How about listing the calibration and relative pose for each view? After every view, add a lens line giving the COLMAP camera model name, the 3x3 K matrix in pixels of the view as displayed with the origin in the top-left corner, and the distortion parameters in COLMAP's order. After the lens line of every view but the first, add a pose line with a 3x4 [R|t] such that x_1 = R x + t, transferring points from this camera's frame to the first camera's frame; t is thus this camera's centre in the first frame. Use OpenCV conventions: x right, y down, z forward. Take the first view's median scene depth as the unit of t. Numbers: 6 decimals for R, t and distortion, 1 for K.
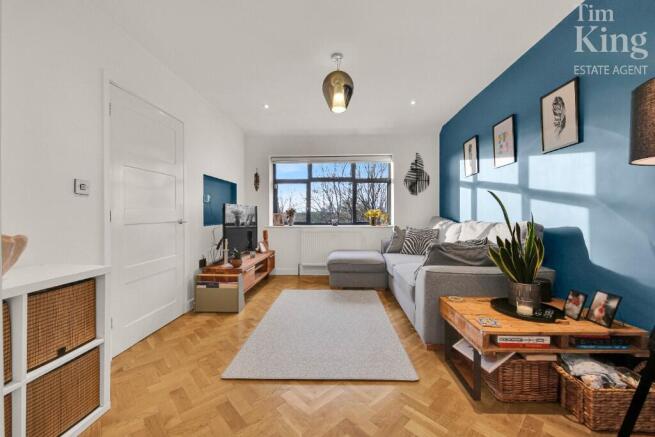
lens RADIAL K [[272.7, 0, 321.8], [0, 272.7, 215.5], [0, 0, 1]] dist [0.003411, -0.000729]
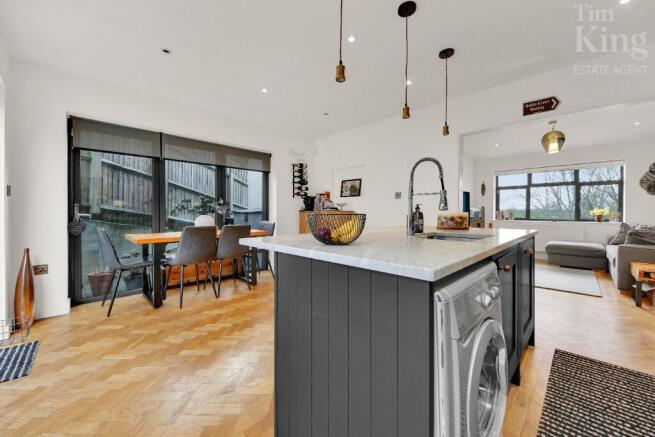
lens RADIAL K [[242.7, 0, 338.6], [0, 242.7, 215.1], [0, 0, 1]] dist [0.002331, -0.000126]
pose [[0.763964, 0.010922, -0.645166, 0.010344], [-0.005343, 0.999930, 0.010600, 0.002001], [0.645236, -0.004651, 0.763969, -0.494665]]
